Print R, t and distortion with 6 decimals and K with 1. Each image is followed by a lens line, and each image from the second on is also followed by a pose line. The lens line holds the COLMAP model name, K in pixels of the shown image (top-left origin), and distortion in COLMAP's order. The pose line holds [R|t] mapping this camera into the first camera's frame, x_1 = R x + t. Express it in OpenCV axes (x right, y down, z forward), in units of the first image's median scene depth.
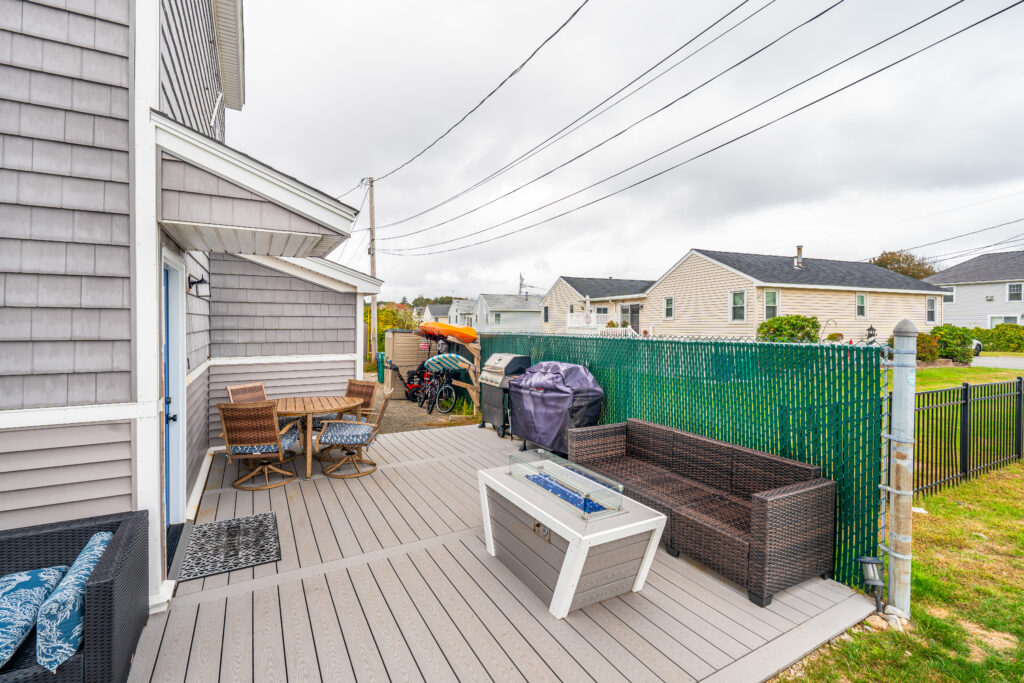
lens RADIAL K [[458.7, 0, 518.6], [0, 458.7, 327.3], [0, 0, 1]] dist [-0.005232, -0.000082]
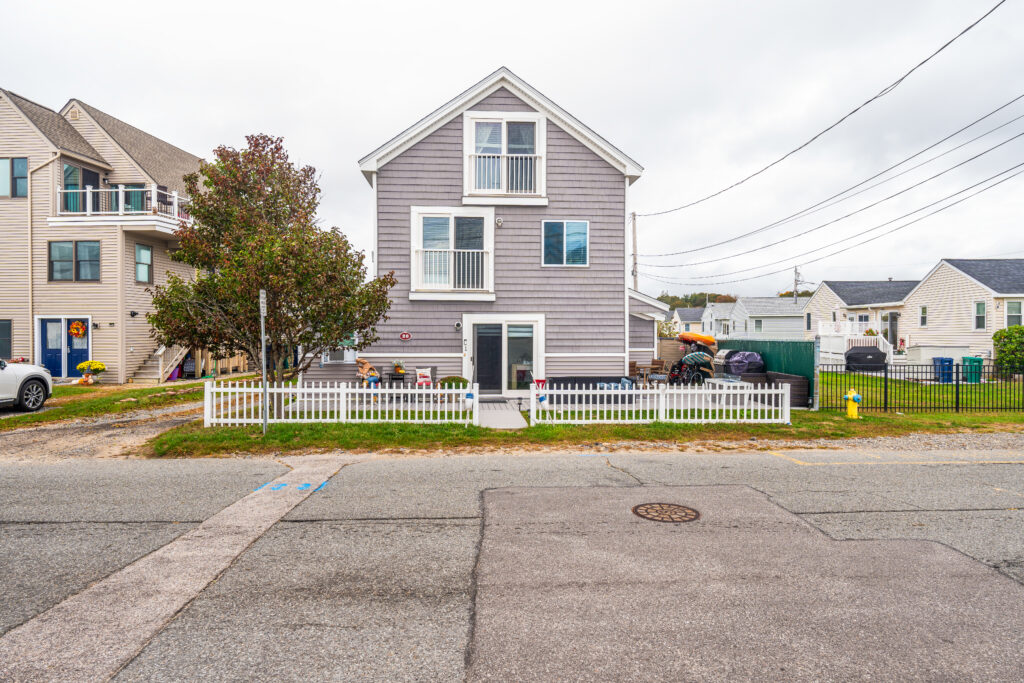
lens RADIAL K [[630.6, 0, 517.4], [0, 630.6, 338.8], [0, 0, 1]] dist [-0.001156, -0.000405]
pose [[0.905504, 0.001011, -0.424337, 0.192485], [0.001459, 0.999984, 0.005496, -0.002745], [0.424335, -0.005595, 0.905488, -1.154894]]
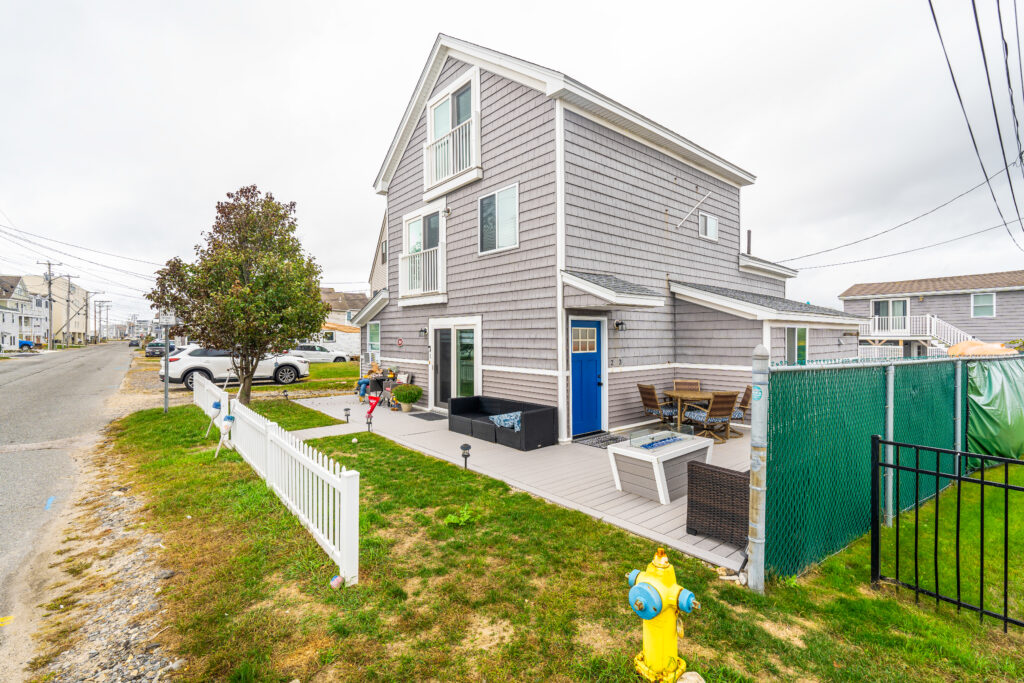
lens RADIAL K [[458.7, 0, 507.7], [0, 458.7, 337.2], [0, 0, 1]] dist [-0.005232, -0.000082]
pose [[0.188648, -0.007678, -0.982015, 0.450714], [-0.007933, 0.999925, -0.009342, -0.004402], [0.982013, 0.009553, 0.188573, 0.028372]]
